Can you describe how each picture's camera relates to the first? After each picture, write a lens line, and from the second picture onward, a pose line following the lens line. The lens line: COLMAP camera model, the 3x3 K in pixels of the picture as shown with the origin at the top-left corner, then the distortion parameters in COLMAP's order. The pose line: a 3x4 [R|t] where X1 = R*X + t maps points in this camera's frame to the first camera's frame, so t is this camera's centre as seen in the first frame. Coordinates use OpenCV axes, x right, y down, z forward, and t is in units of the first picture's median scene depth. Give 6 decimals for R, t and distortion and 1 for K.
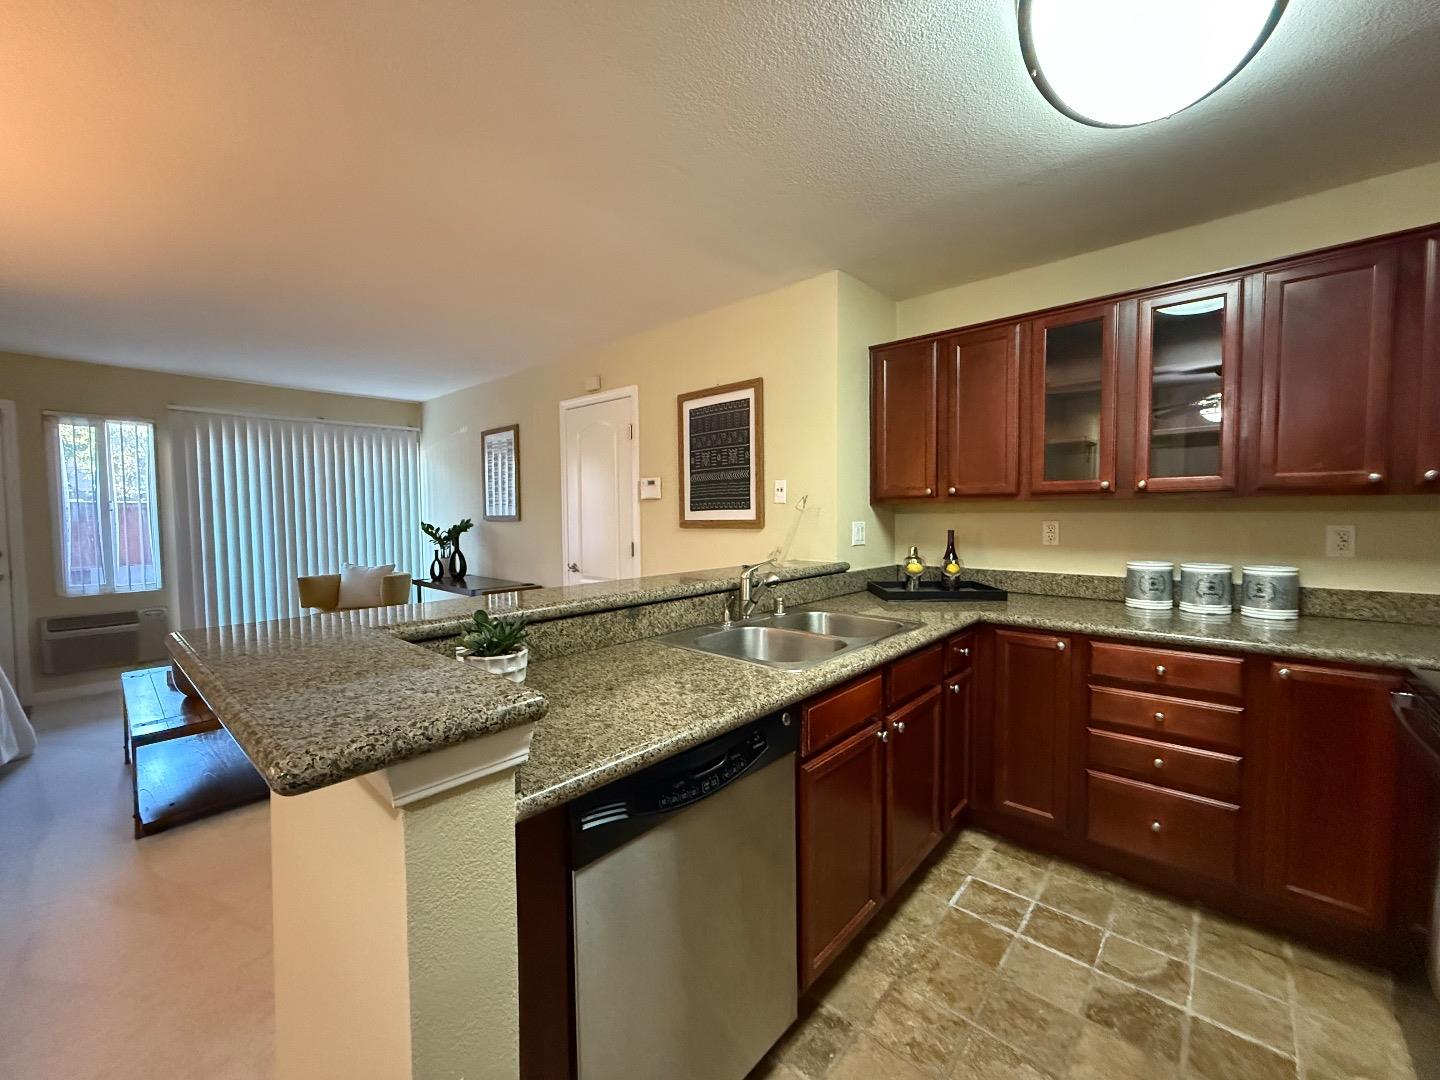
lens RADIAL K [[577.0, 0, 718.2], [0, 577.0, 540.3], [0, 0, 1]] dist [-0.000556, 0.000727]
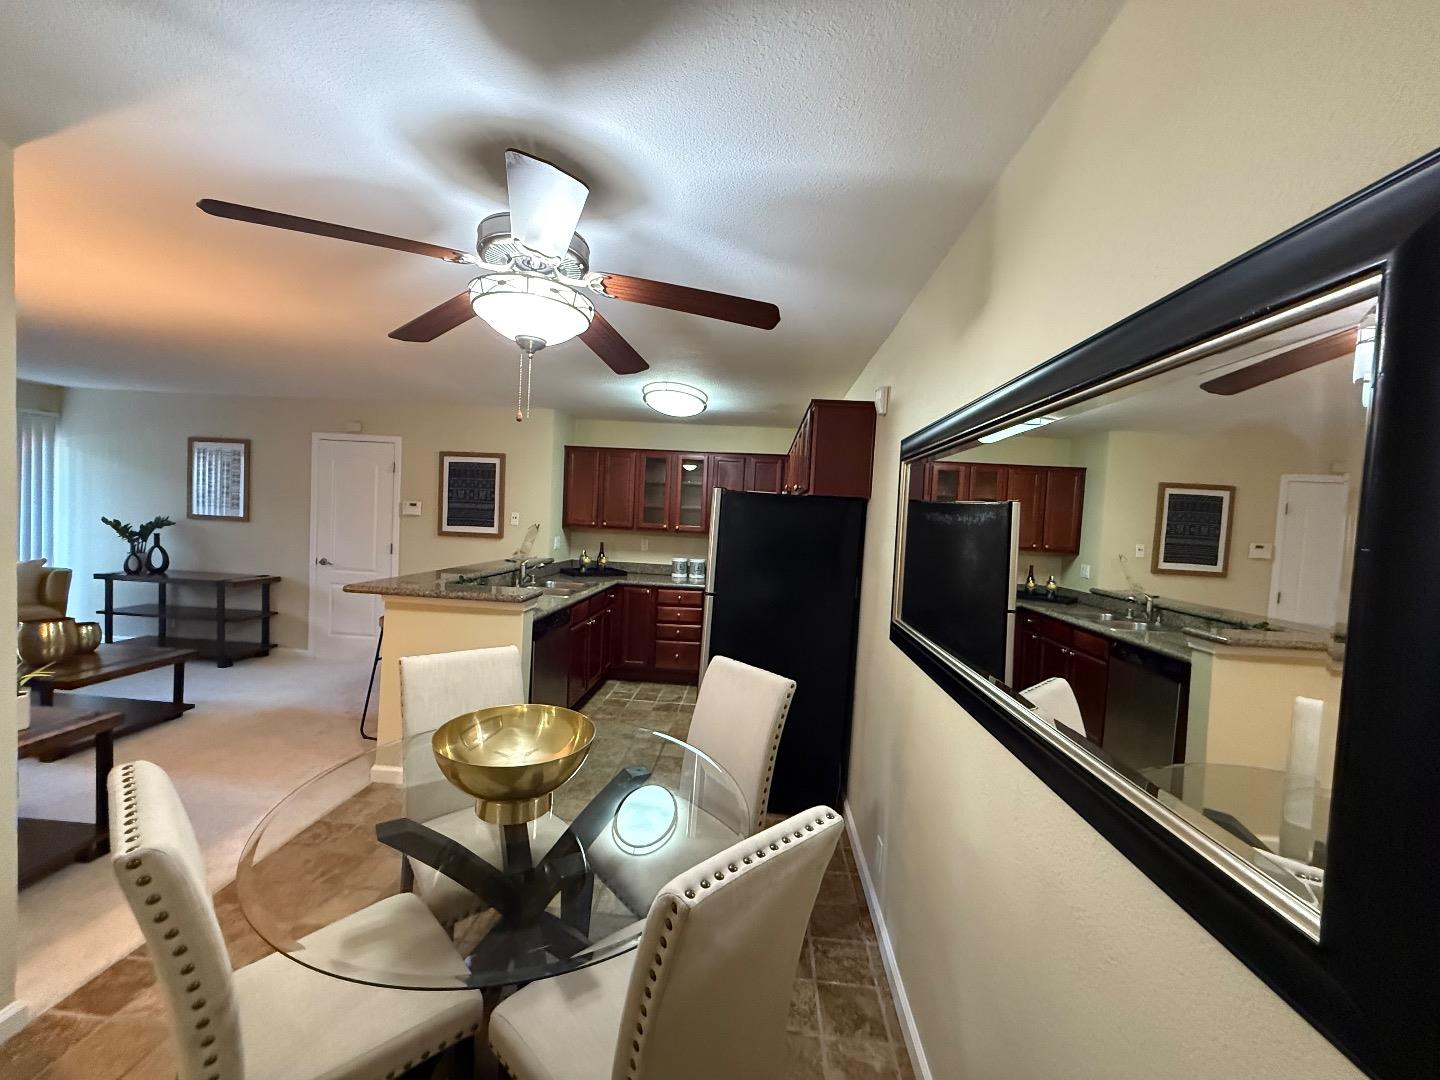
lens RADIAL K [[577.0, 0, 721.3], [0, 577.0, 536.1], [0, 0, 1]] dist [-0.000556, 0.000727]
pose [[0.784868, 0.025633, 0.619133, -0.543975], [-0.025510, 0.999634, -0.009048, -0.032675], [-0.619138, -0.008692, 0.785234, -0.885751]]
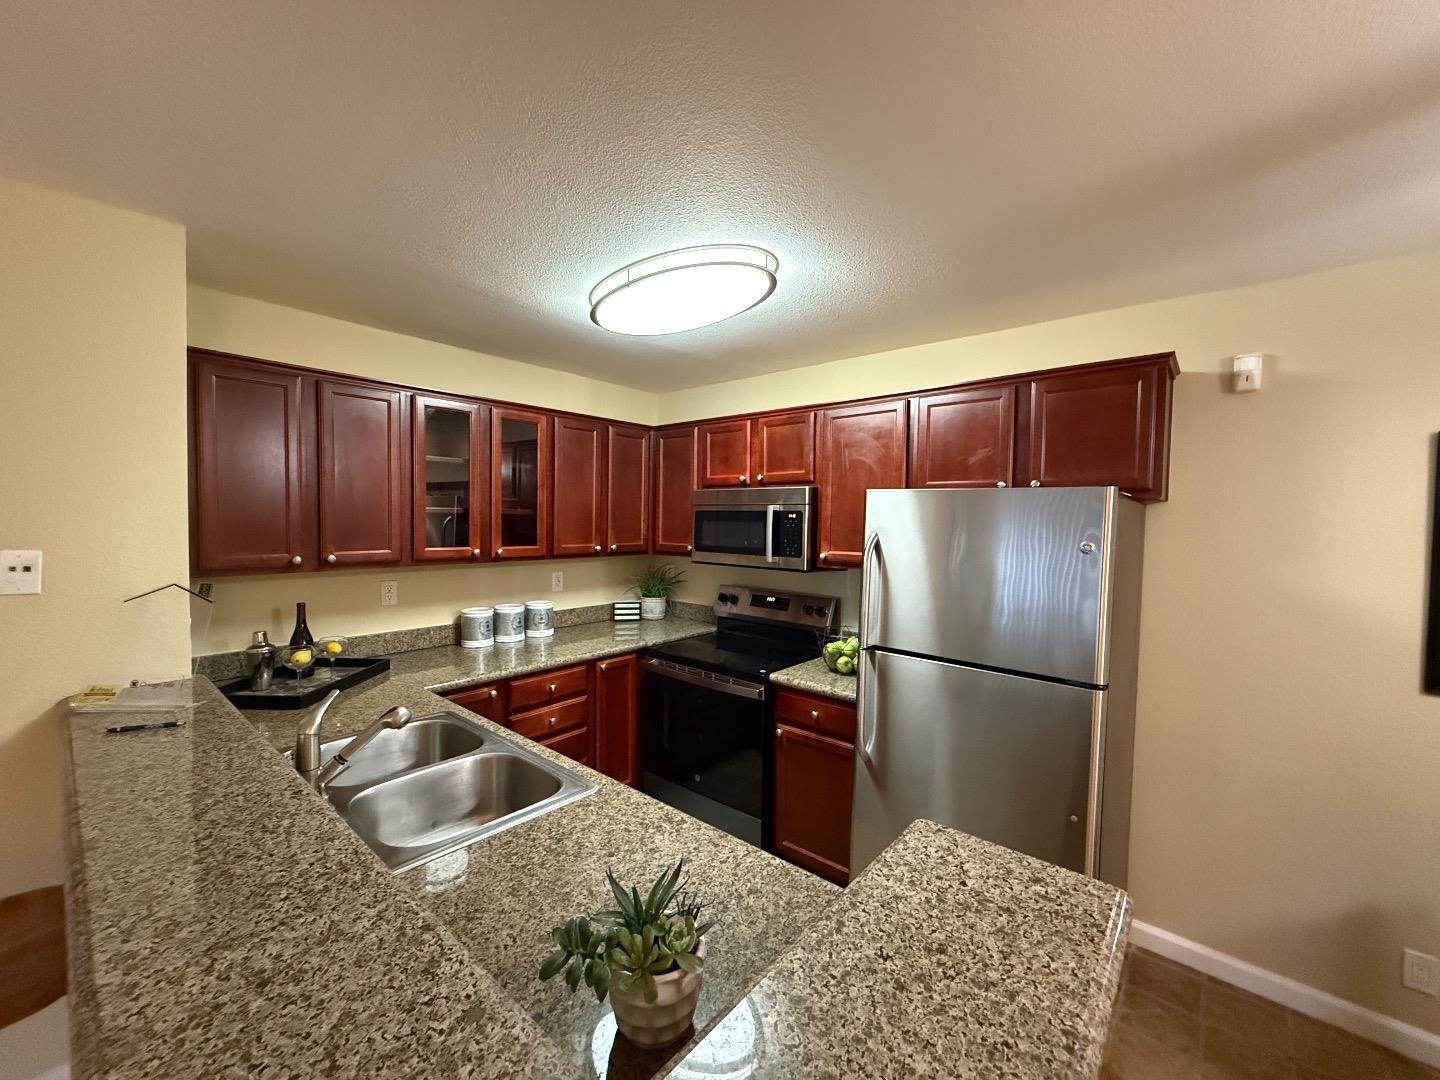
lens RADIAL K [[577.0, 0, 719.0], [0, 577.0, 538.0], [0, 0, 1]] dist [-0.000556, 0.000727]
pose [[-0.012416, -0.025947, 0.999586, -0.447760], [0.037479, 0.998949, 0.026396, -0.114108], [-0.999220, 0.037791, -0.011431, 0.417014]]
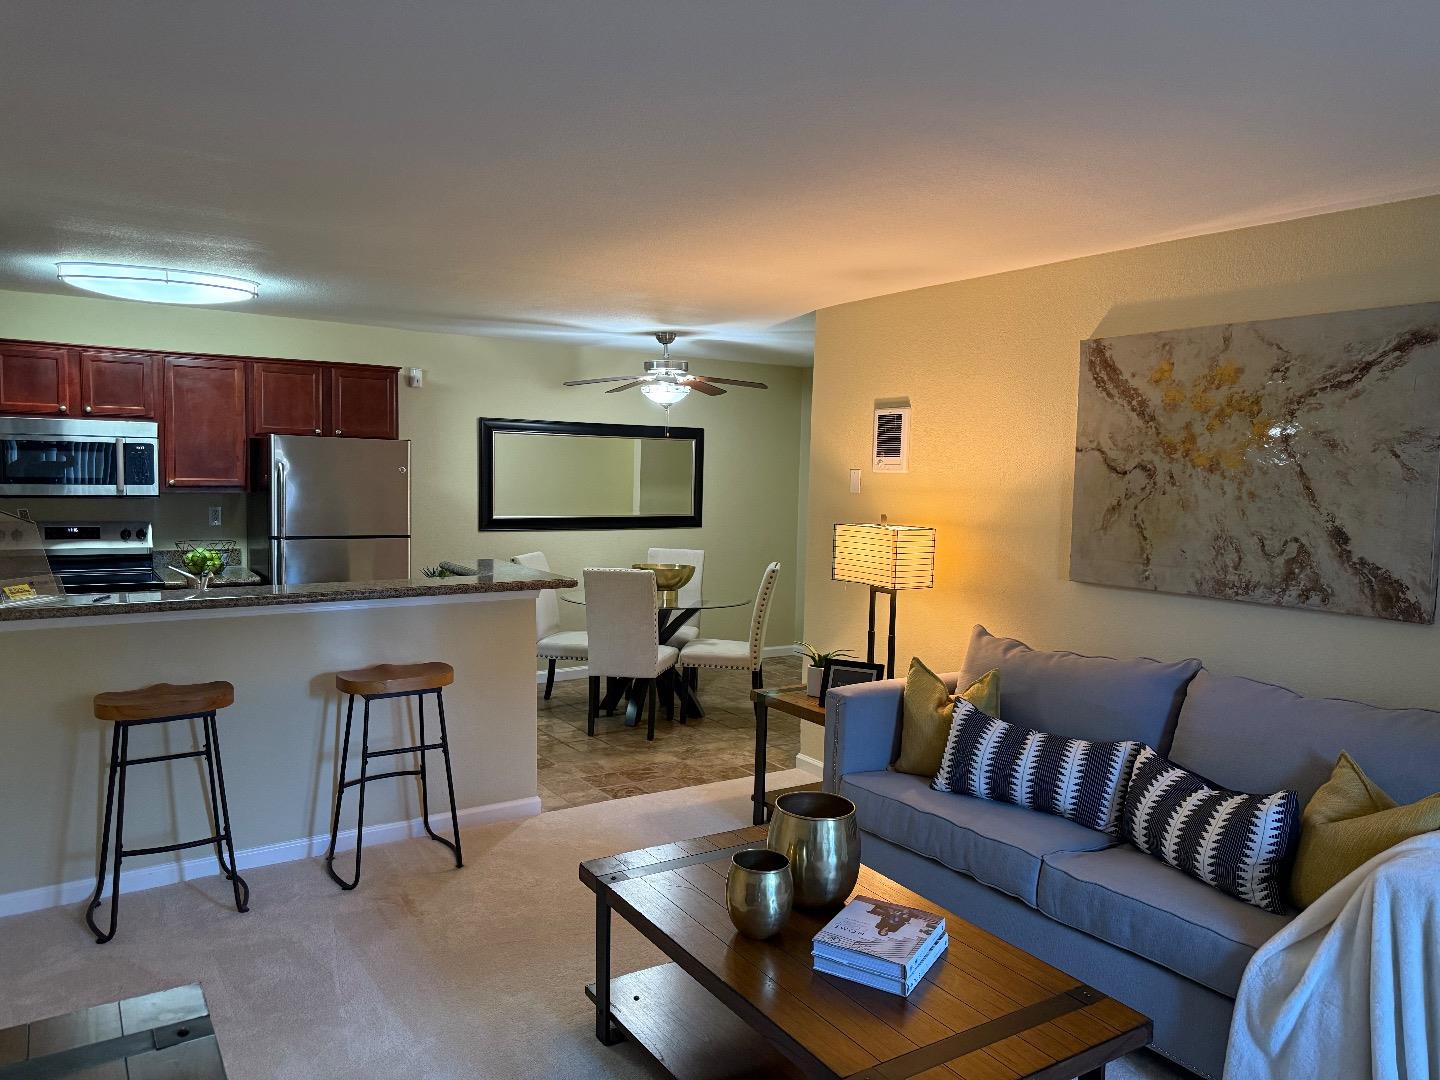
lens RADIAL K [[1020.2, 0, 726.5], [0, 1020.2, 542.4], [0, 0, 1]] dist [0.057933, -0.066013]
pose [[-0.969083, -0.040975, 0.243310, -1.076103], [-0.009562, 0.991611, 0.128907, -0.211910], [-0.246551, 0.122595, -0.961344, 2.003362]]
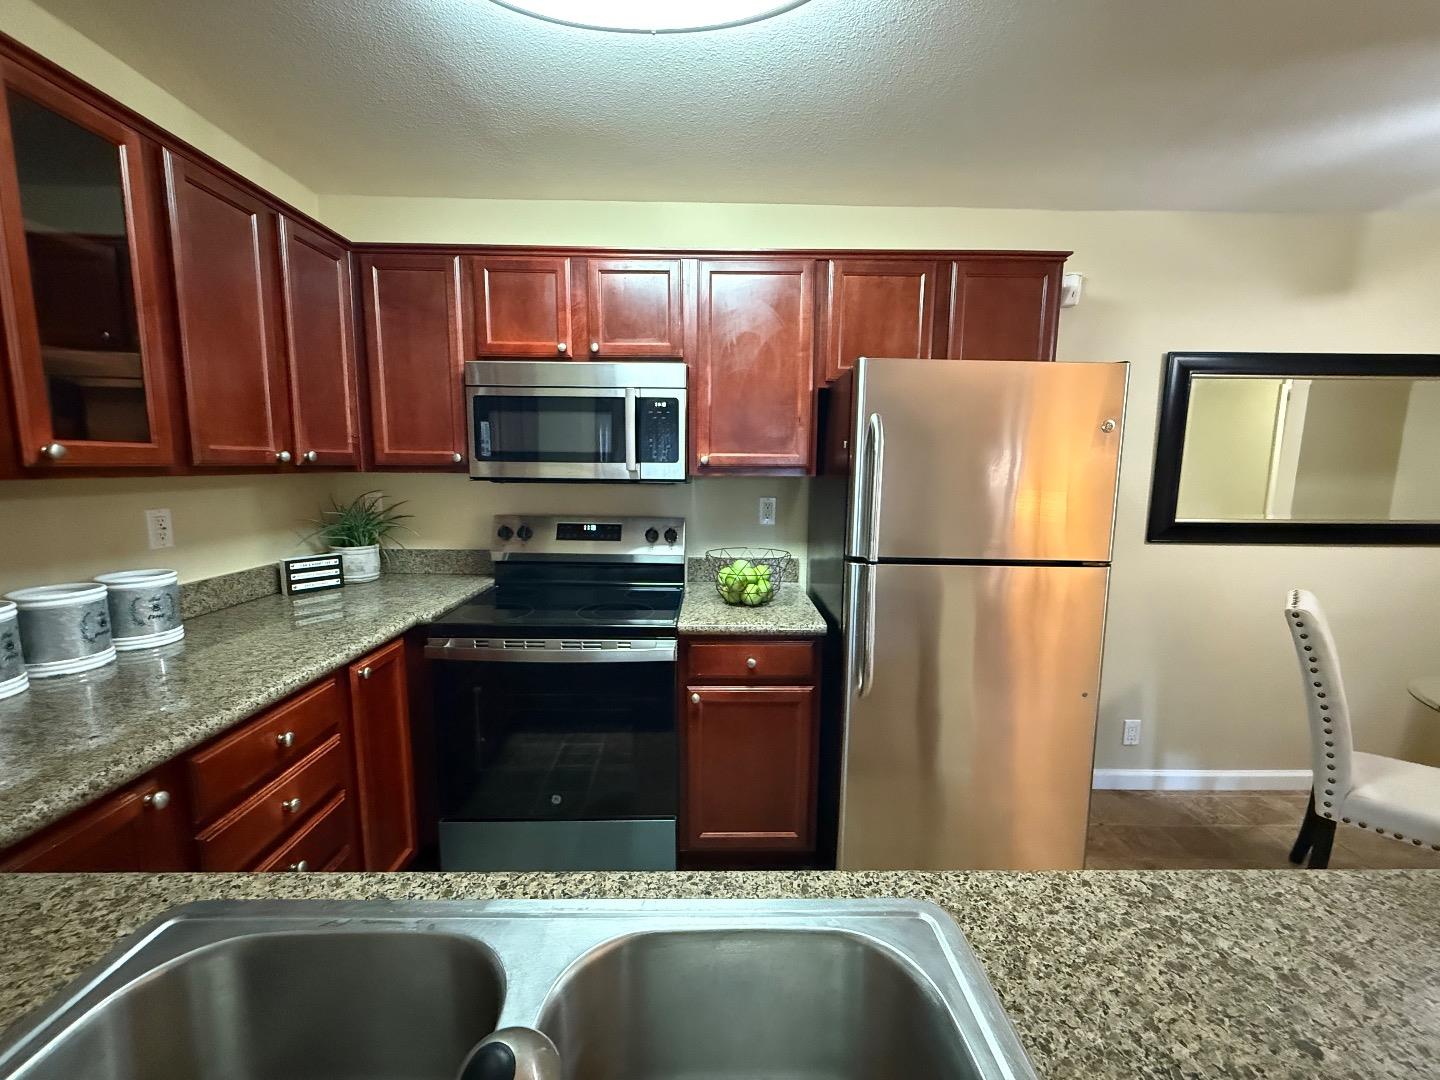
lens RADIAL K [[577.0, 0, 720.5], [0, 577.0, 538.7], [0, 0, 1]] dist [-0.000556, 0.000727]
pose [[-0.675092, -0.093832, 0.731742, -0.028052], [0.032181, 0.987189, 0.156278, -0.064990], [-0.737031, 0.129050, -0.663424, 0.729728]]
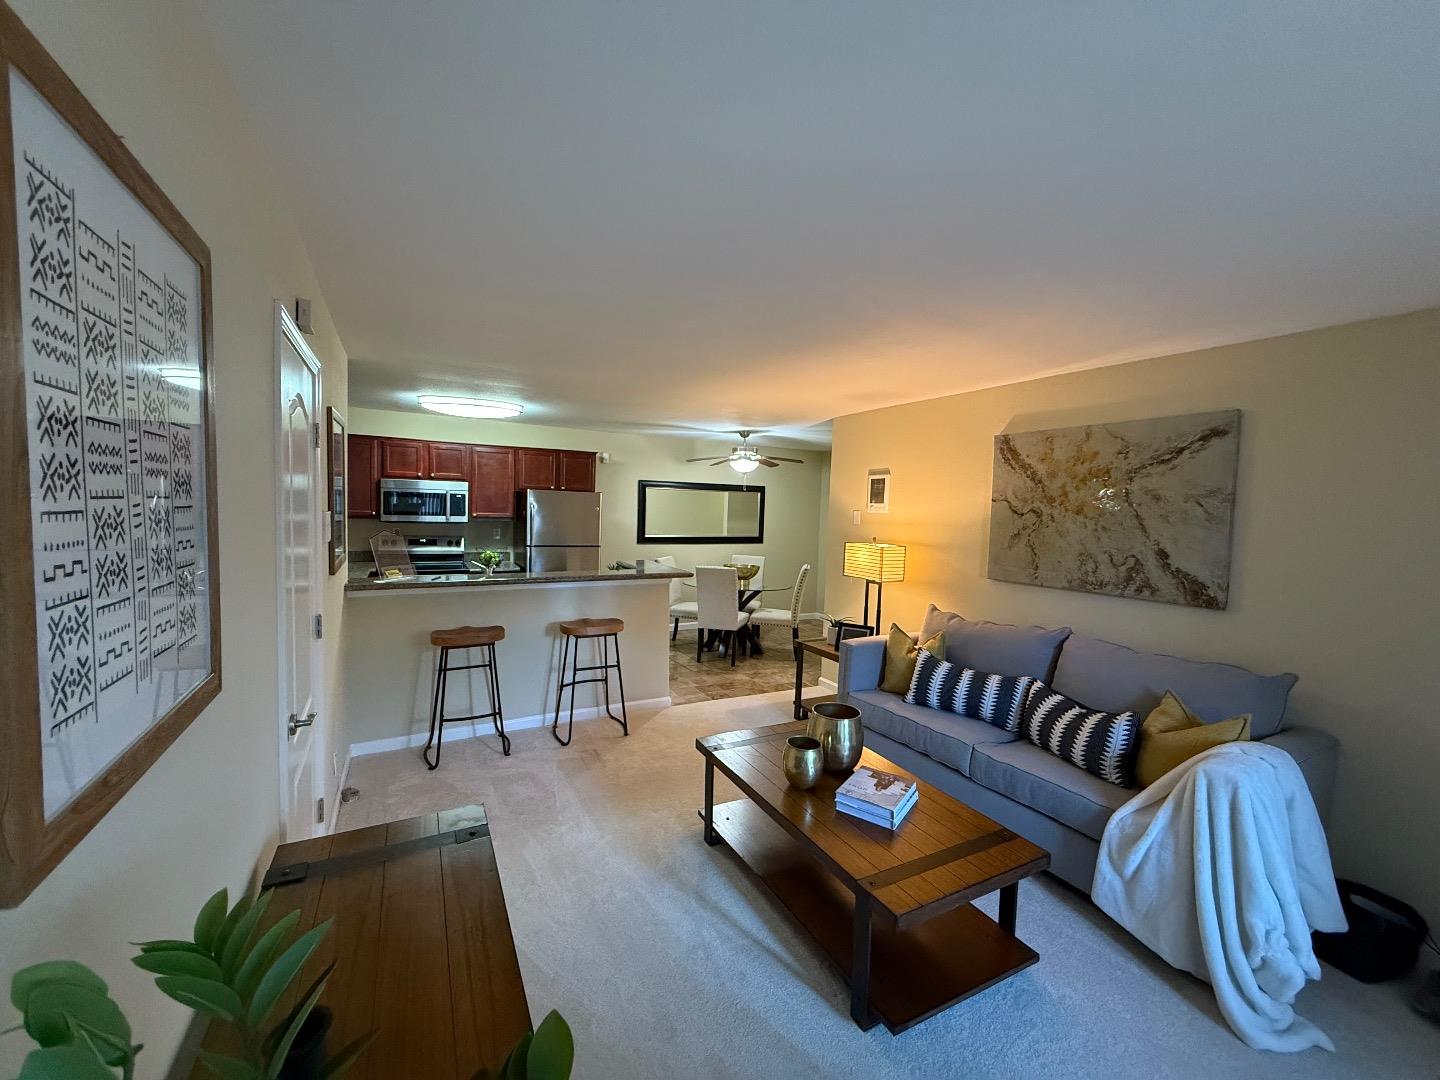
lens RADIAL K [[577.0, 0, 721.6], [0, 577.0, 540.4], [0, 0, 1]] dist [-0.000556, 0.000727]
pose [[-0.943162, -0.048858, 0.328723, -1.042198], [-0.013296, 0.993890, 0.109574, -0.205223], [-0.332068, 0.098976, -0.938048, 1.965161]]
